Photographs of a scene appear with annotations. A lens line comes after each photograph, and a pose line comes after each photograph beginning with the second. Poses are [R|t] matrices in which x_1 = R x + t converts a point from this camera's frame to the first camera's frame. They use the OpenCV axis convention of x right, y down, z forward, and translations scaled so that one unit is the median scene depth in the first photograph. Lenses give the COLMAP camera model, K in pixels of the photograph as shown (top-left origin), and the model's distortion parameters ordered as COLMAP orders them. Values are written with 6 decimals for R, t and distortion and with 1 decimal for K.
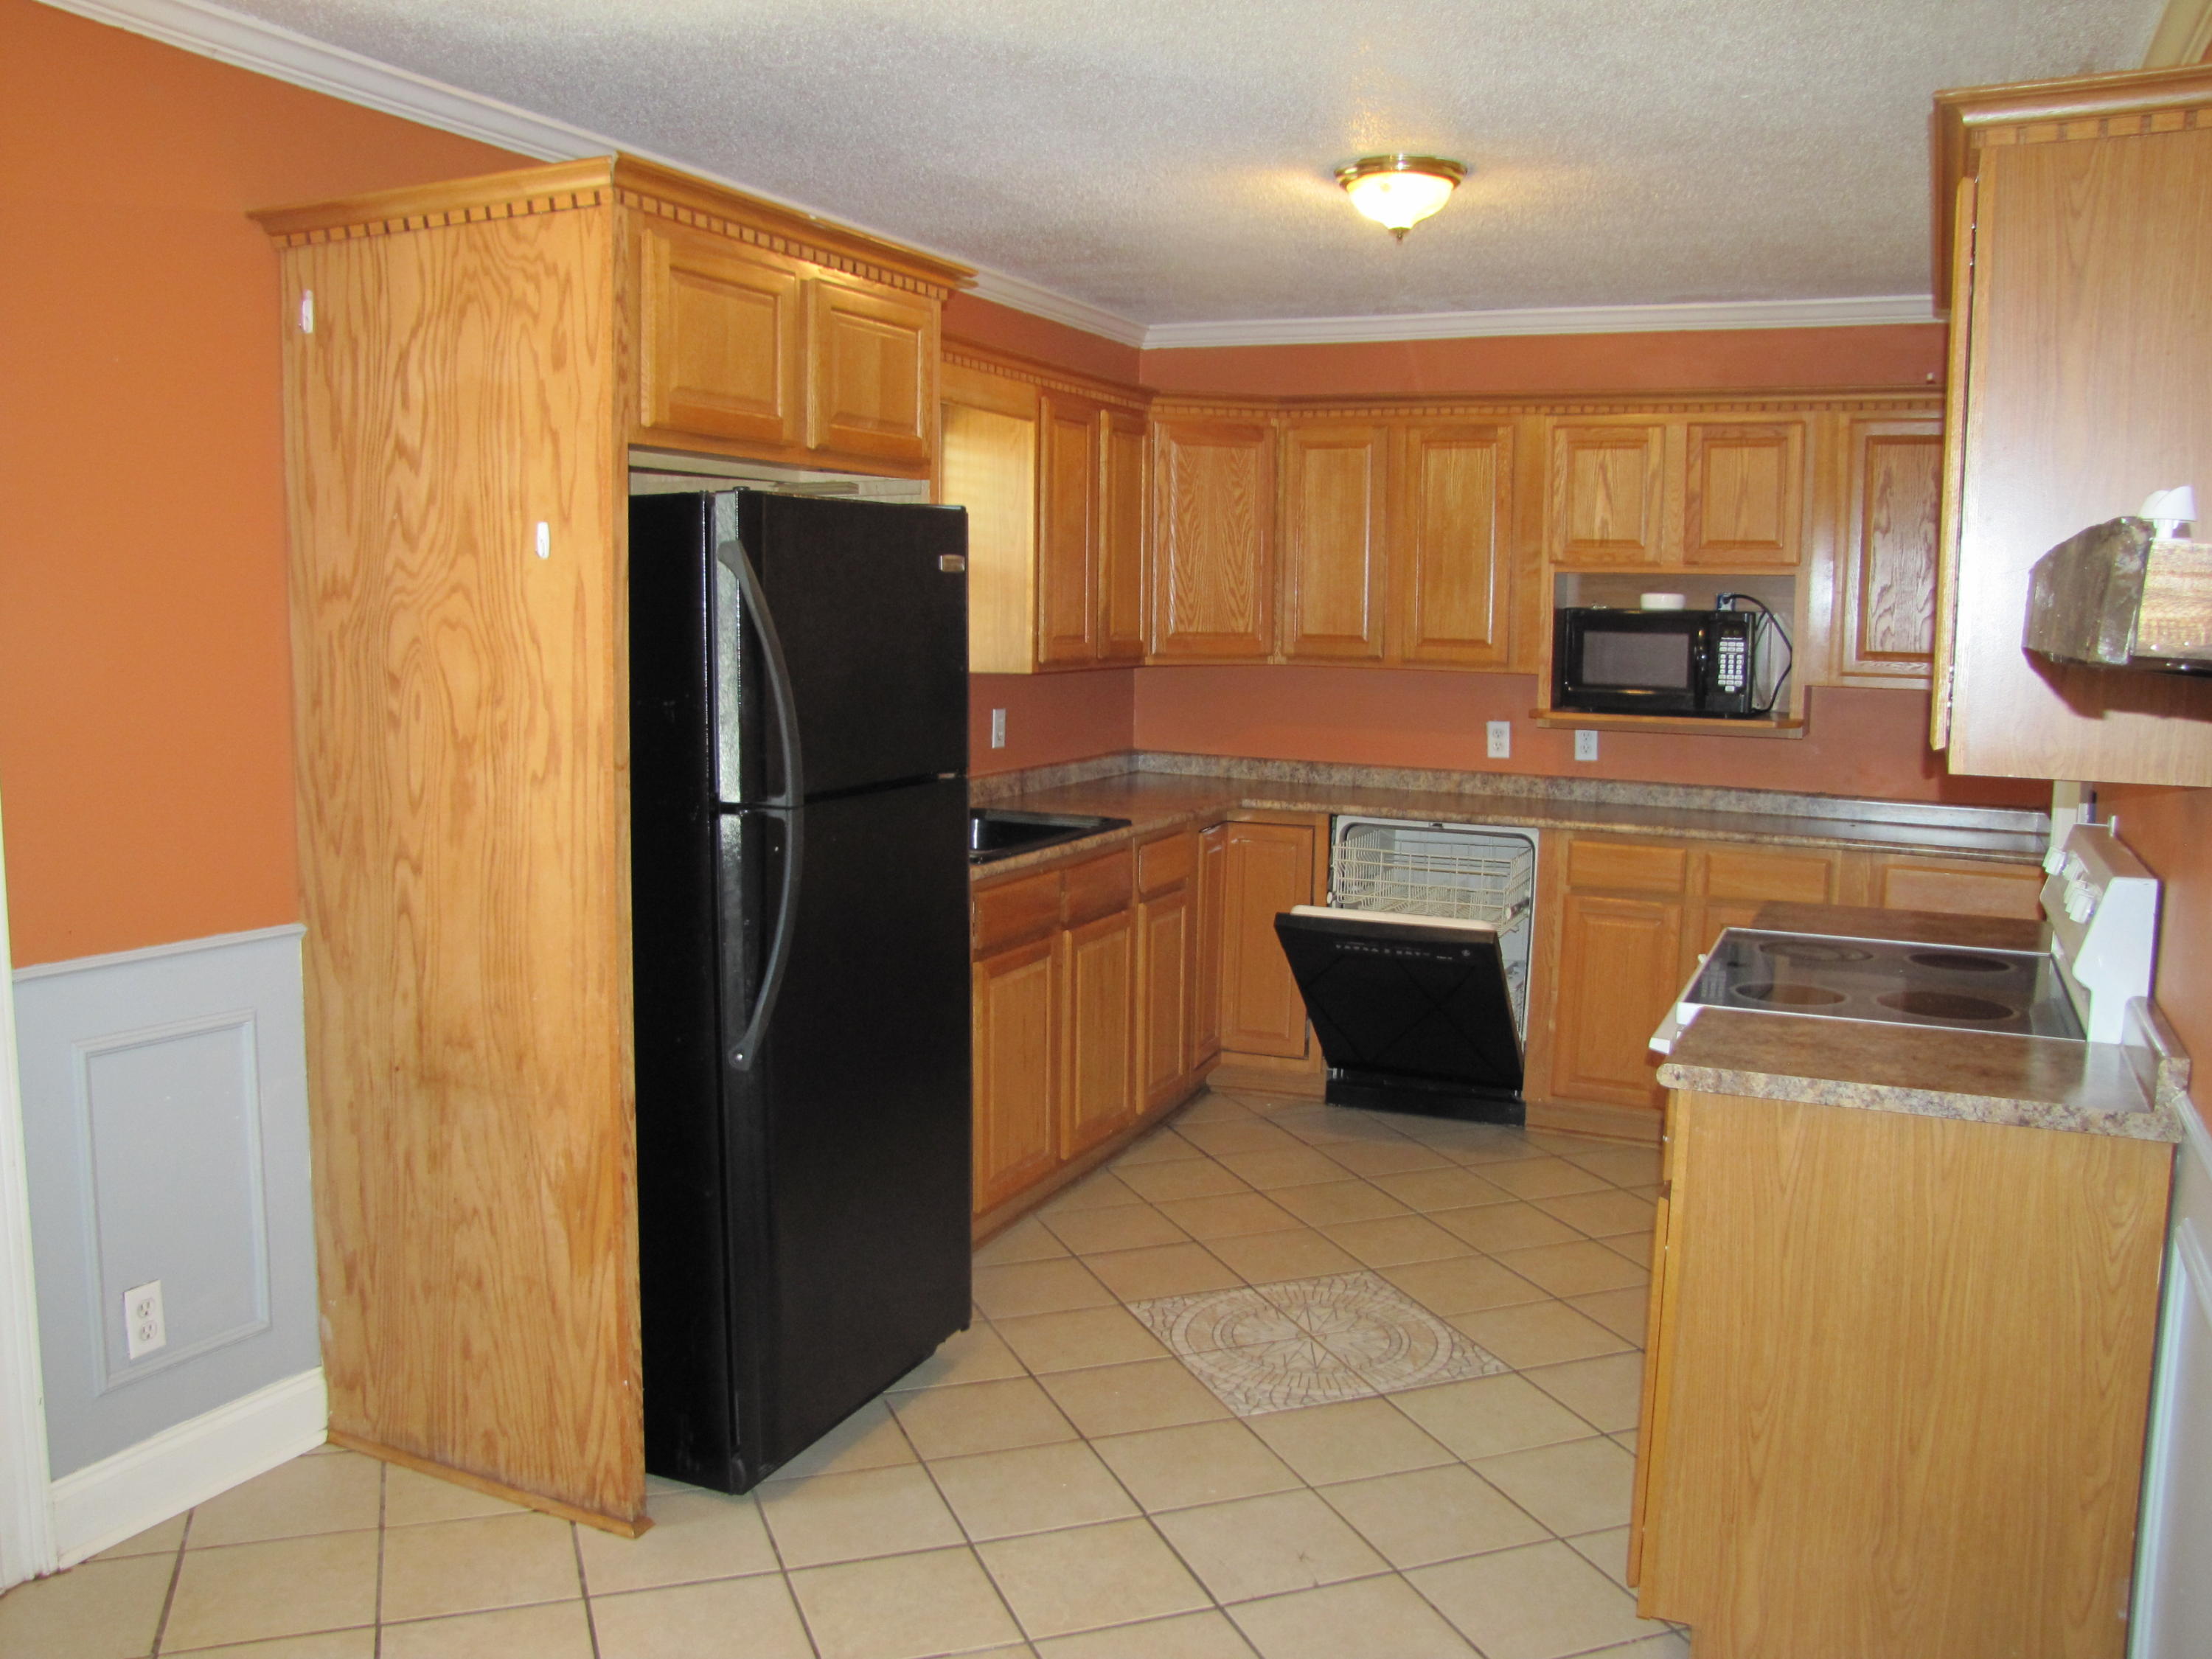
lens RADIAL K [[1875.7, 0, 1100.1], [0, 1875.7, 829.1], [0, 0, 1]] dist [-0.186709, 0.164472]
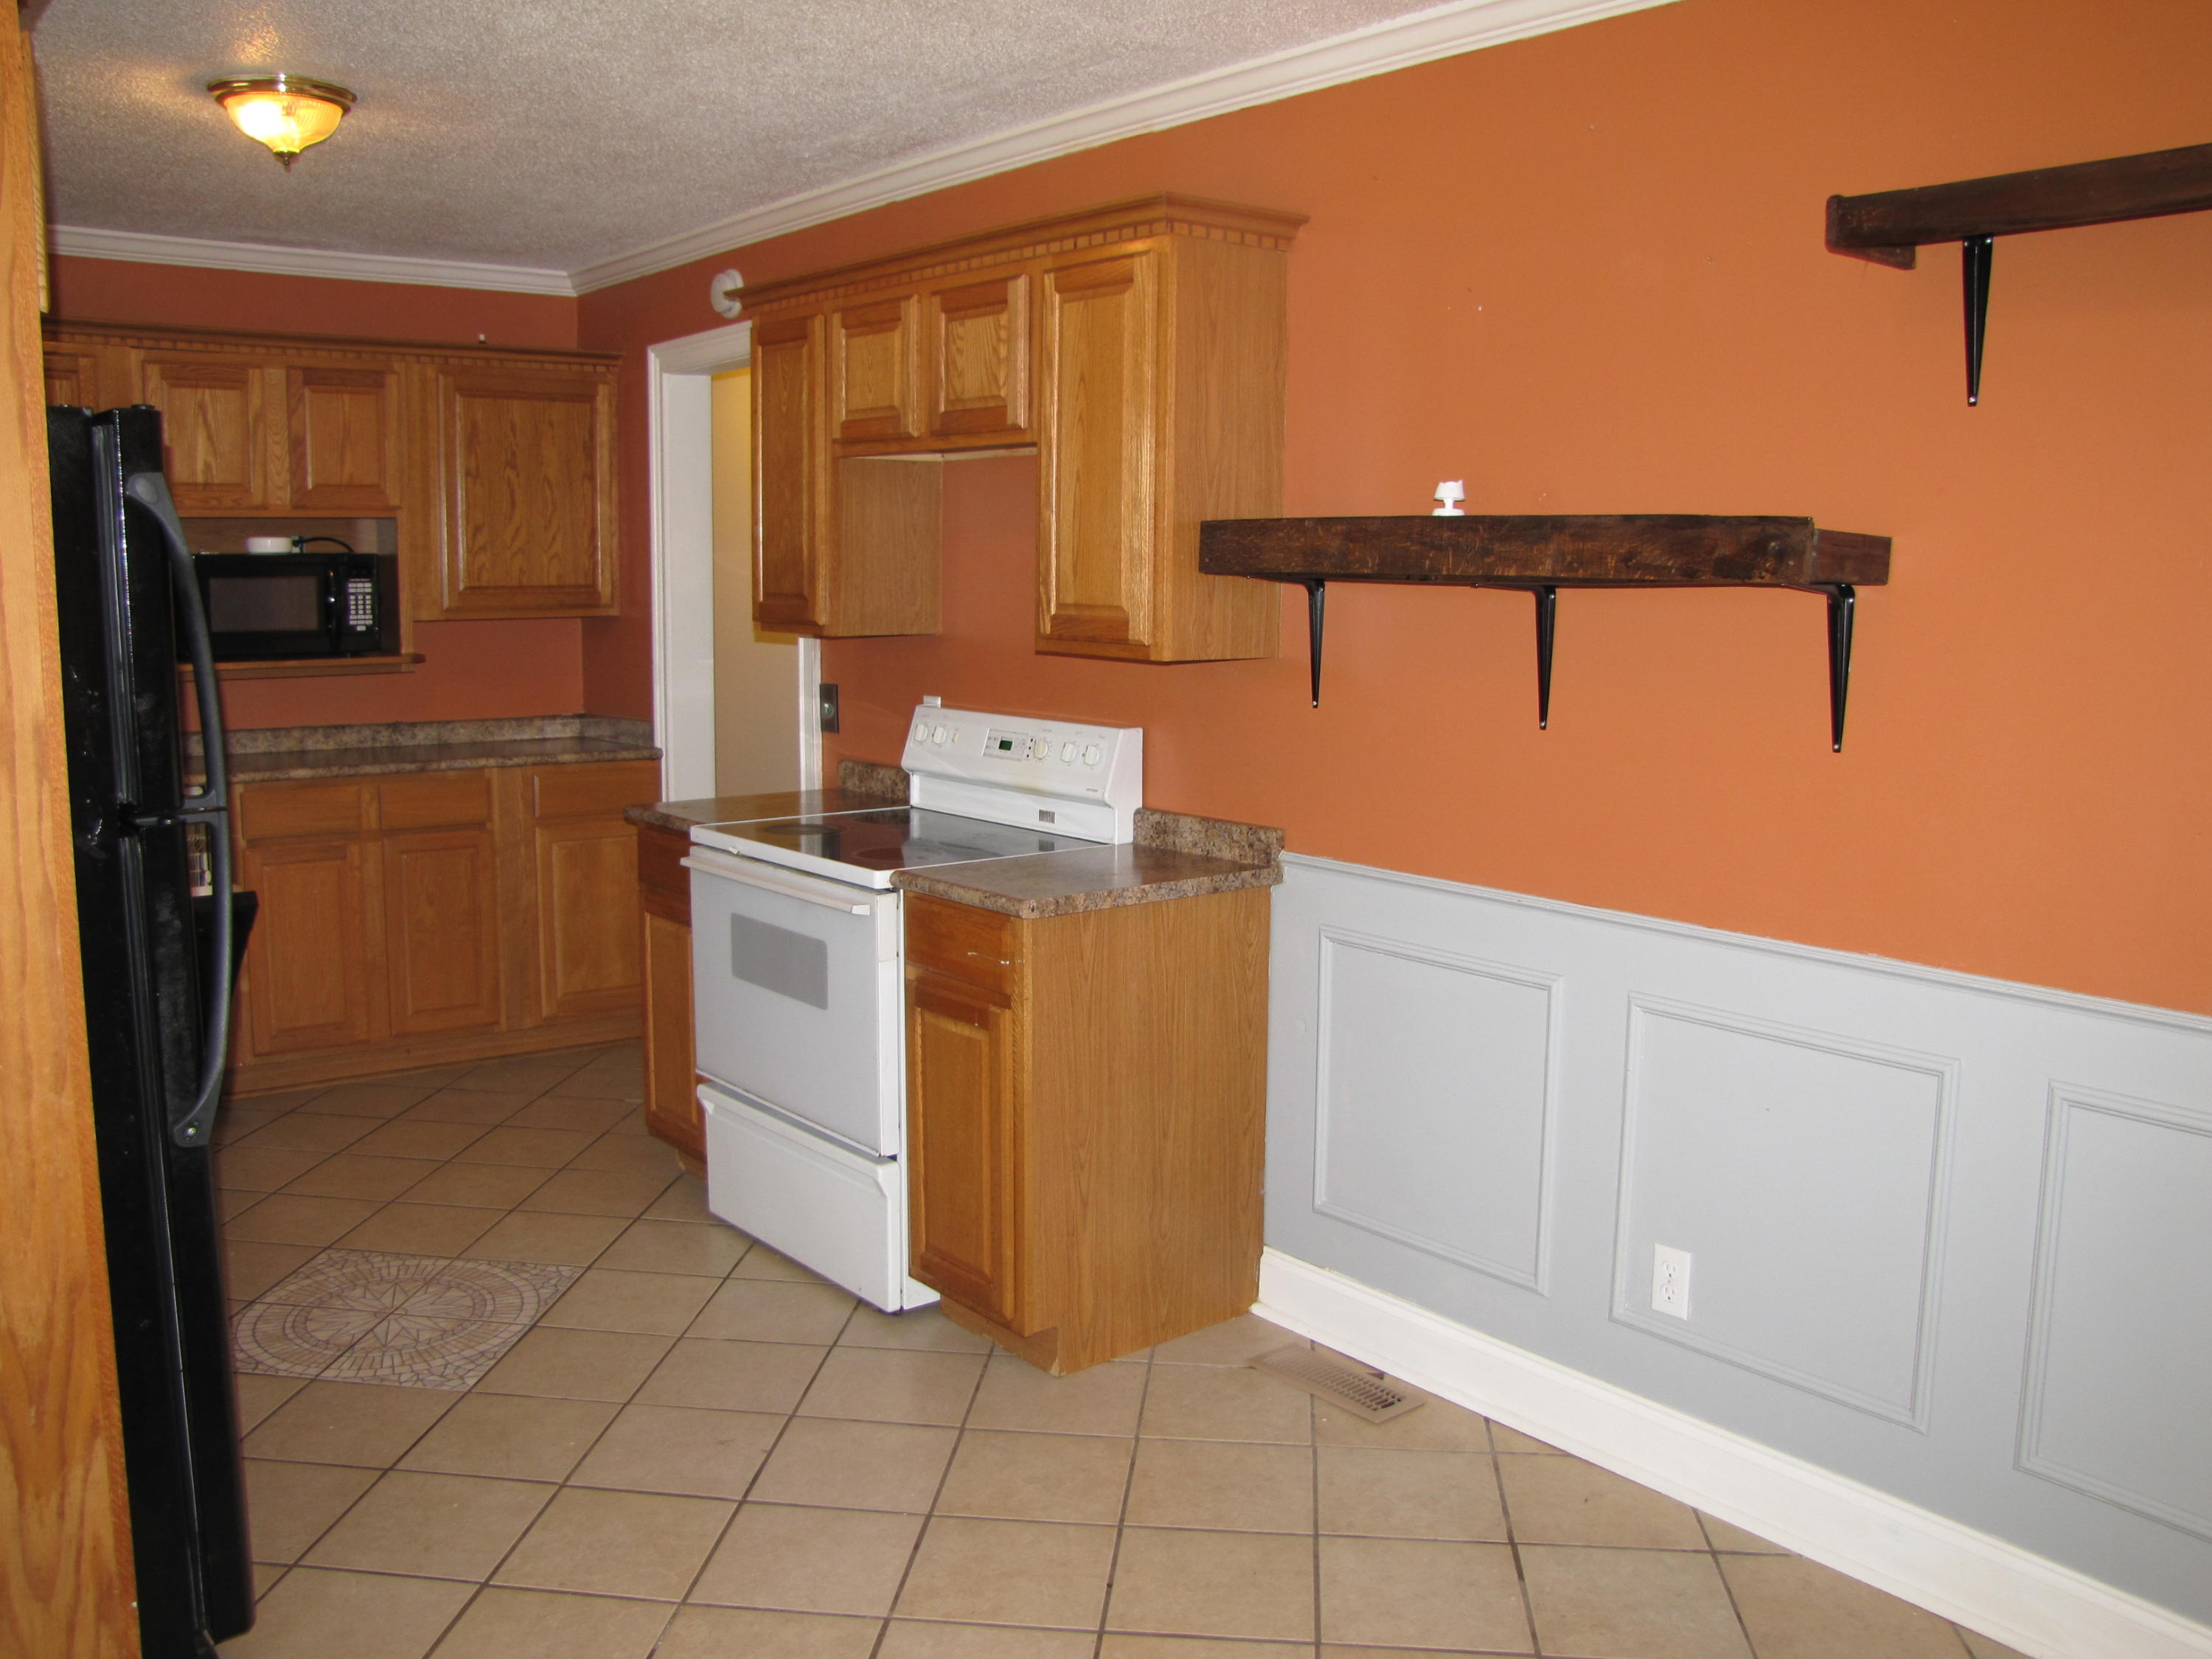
lens RADIAL K [[1875.7, 0, 1088.8], [0, 1875.7, 824.9], [0, 0, 1]] dist [-0.186709, 0.164472]
pose [[0.423229, -0.133306, 0.896162, -0.423159], [0.104392, 0.989704, 0.097920, -0.024860], [-0.899989, 0.052109, 0.432788, 0.193309]]
